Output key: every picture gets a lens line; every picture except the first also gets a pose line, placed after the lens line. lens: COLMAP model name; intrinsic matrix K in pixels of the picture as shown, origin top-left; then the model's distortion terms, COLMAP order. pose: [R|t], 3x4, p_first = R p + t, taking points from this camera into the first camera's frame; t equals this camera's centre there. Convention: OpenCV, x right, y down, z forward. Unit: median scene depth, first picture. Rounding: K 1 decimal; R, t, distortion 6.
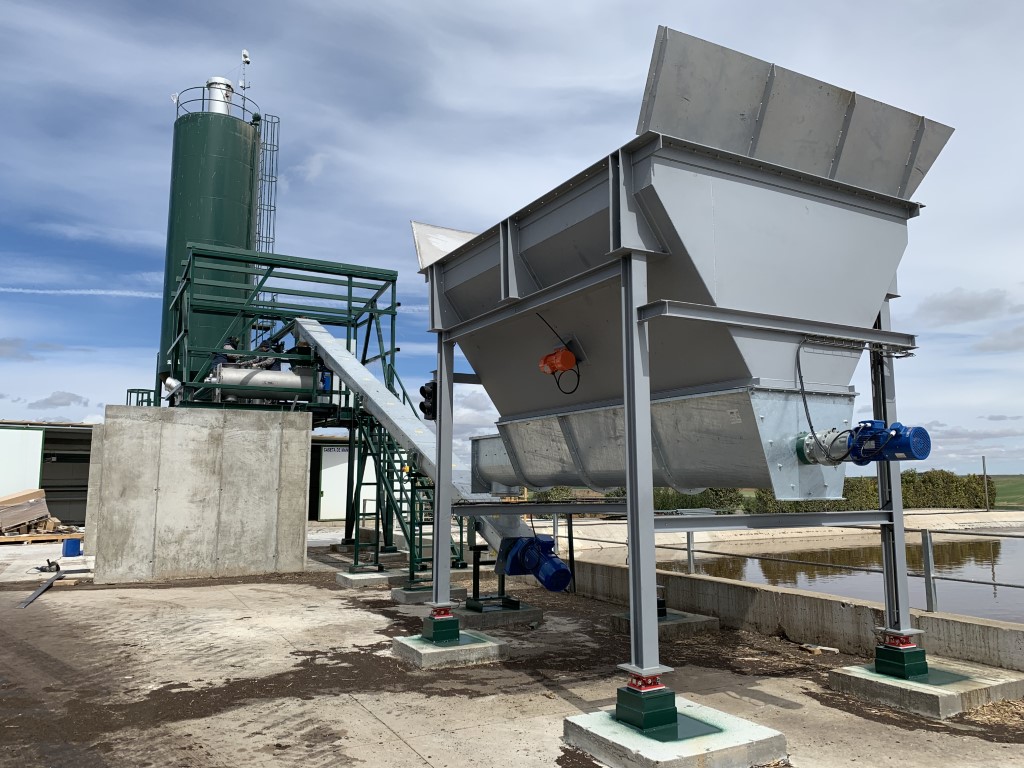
lens RADIAL K [[794.8, 0, 512.0], [0, 794.8, 384.0], [0, 0, 1]] dist [0.029858, -0.006928]
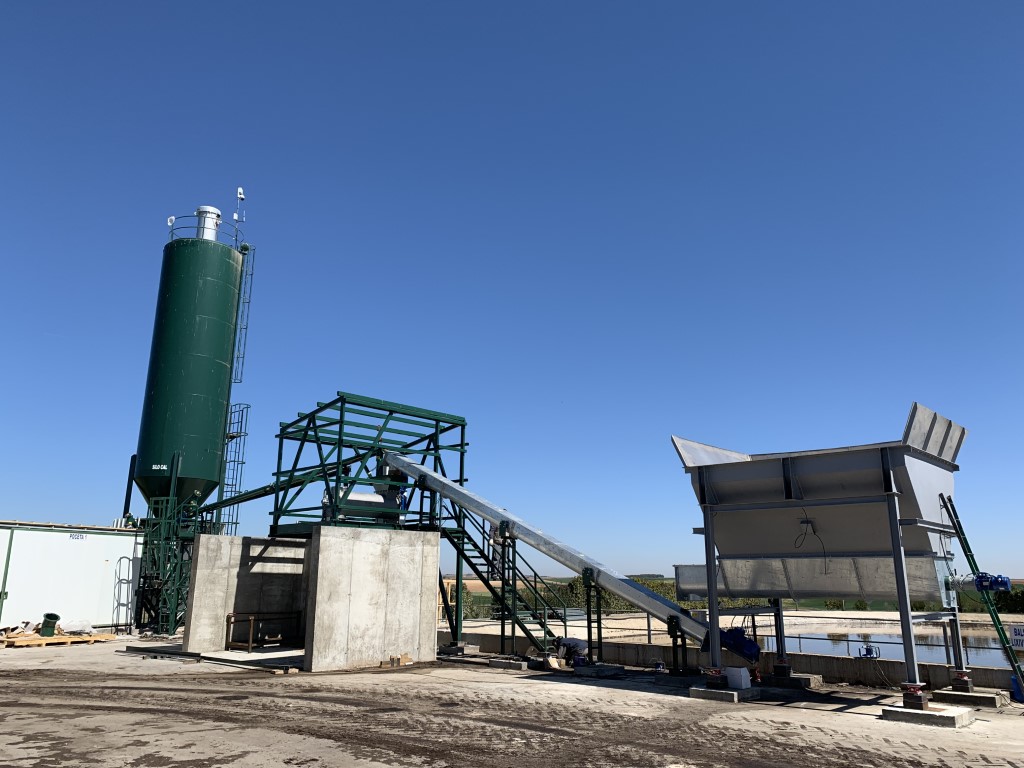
lens RADIAL K [[810.6, 0, 508.8], [0, 810.6, 360.7], [0, 0, 1]] dist [0.009330, 0.001118]
pose [[0.944703, 0.092778, 0.314530, -0.623355], [-0.048052, 0.987954, -0.147095, -0.055111], [-0.324388, 0.123847, 0.937781, -0.324617]]
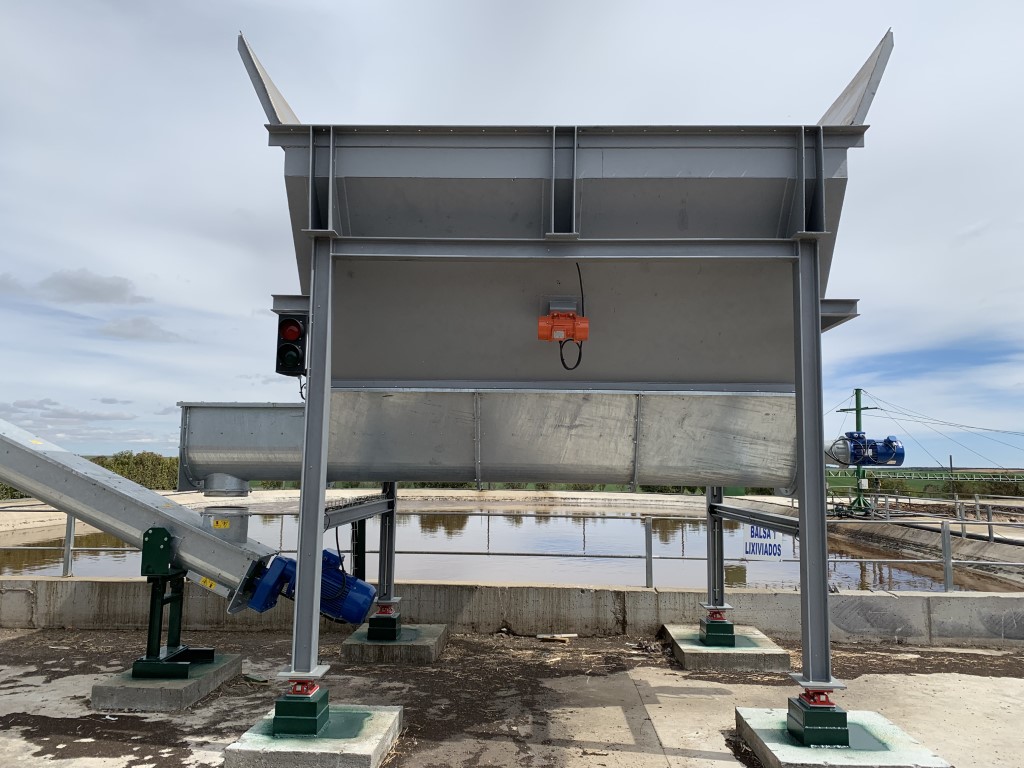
lens RADIAL K [[794.8, 0, 512.0], [0, 794.8, 384.0], [0, 0, 1]] dist [0.029858, -0.006928]
pose [[0.508265, 0.101284, 0.855224, -0.311350], [-0.122693, 0.991447, -0.044499, 0.034244], [-0.852416, -0.082312, 0.516344, 0.307083]]
